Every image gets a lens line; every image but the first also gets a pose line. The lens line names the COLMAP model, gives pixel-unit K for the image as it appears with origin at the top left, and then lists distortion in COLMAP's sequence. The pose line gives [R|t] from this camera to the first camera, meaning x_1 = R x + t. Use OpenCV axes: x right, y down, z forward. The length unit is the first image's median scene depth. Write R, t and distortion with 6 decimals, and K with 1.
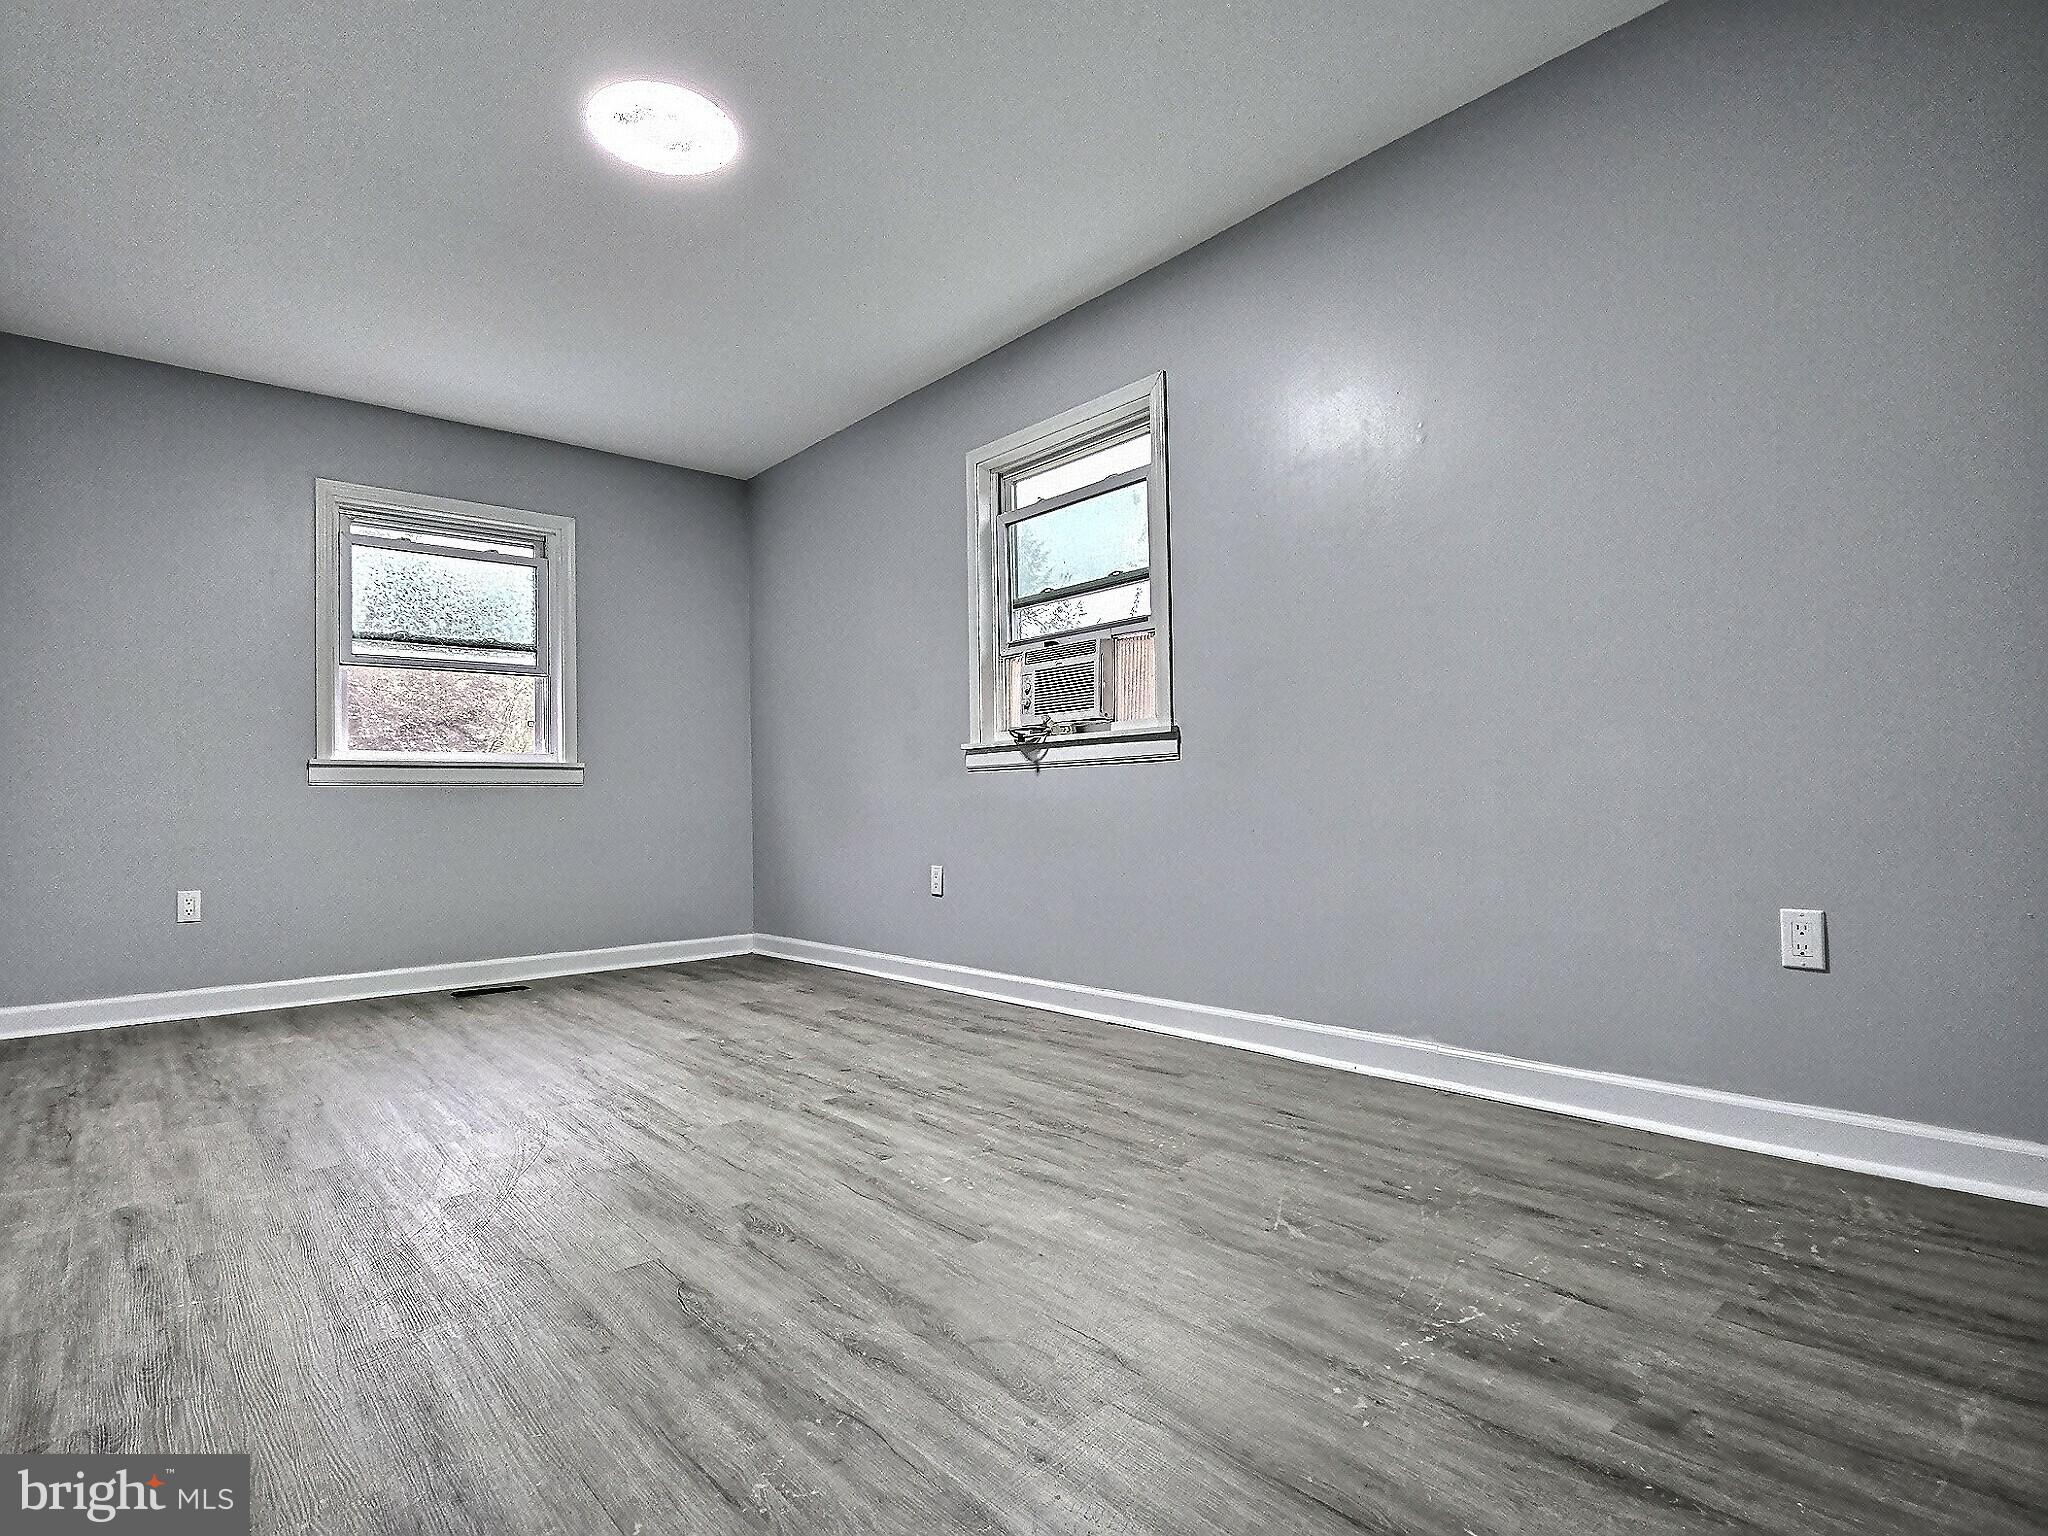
lens RADIAL K [[1060.8, 0, 1009.9], [0, 1060.8, 764.1], [0, 0, 1]] dist [-0.005692, -0.001524]
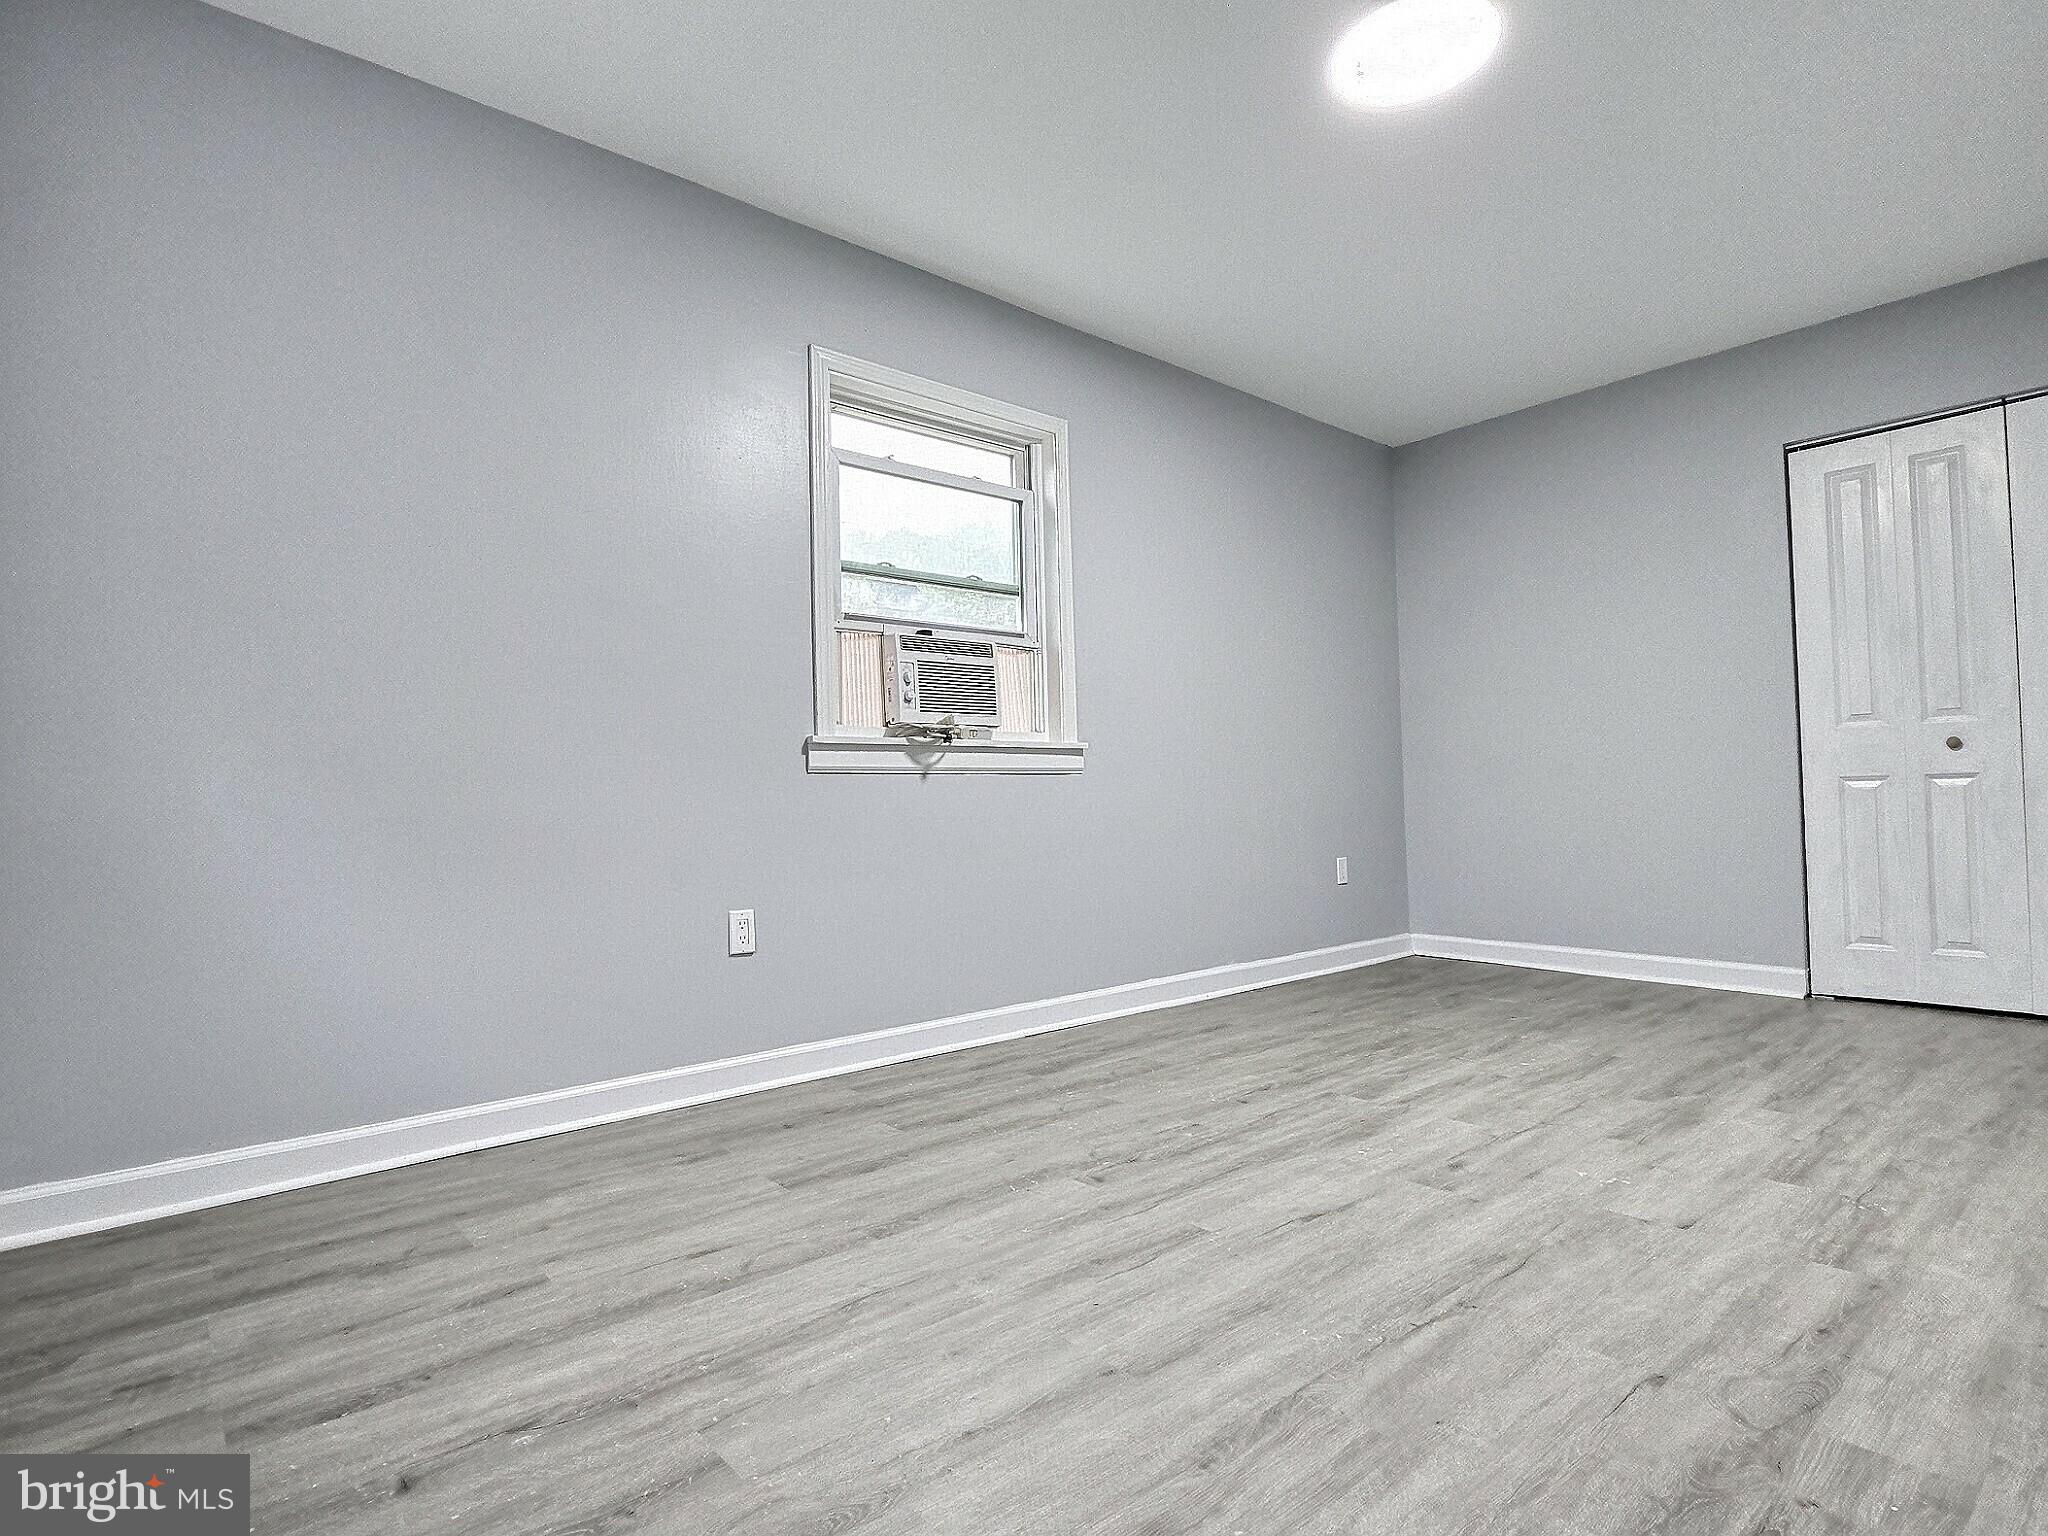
lens RADIAL K [[1060.8, 0, 1008.8], [0, 1060.8, 765.7], [0, 0, 1]] dist [-0.005692, -0.001524]
pose [[0.010783, 0.058809, 0.998211, -0.873189], [-0.013668, 0.998184, -0.058660, 0.048807], [-0.999848, -0.013011, 0.011568, 0.971957]]
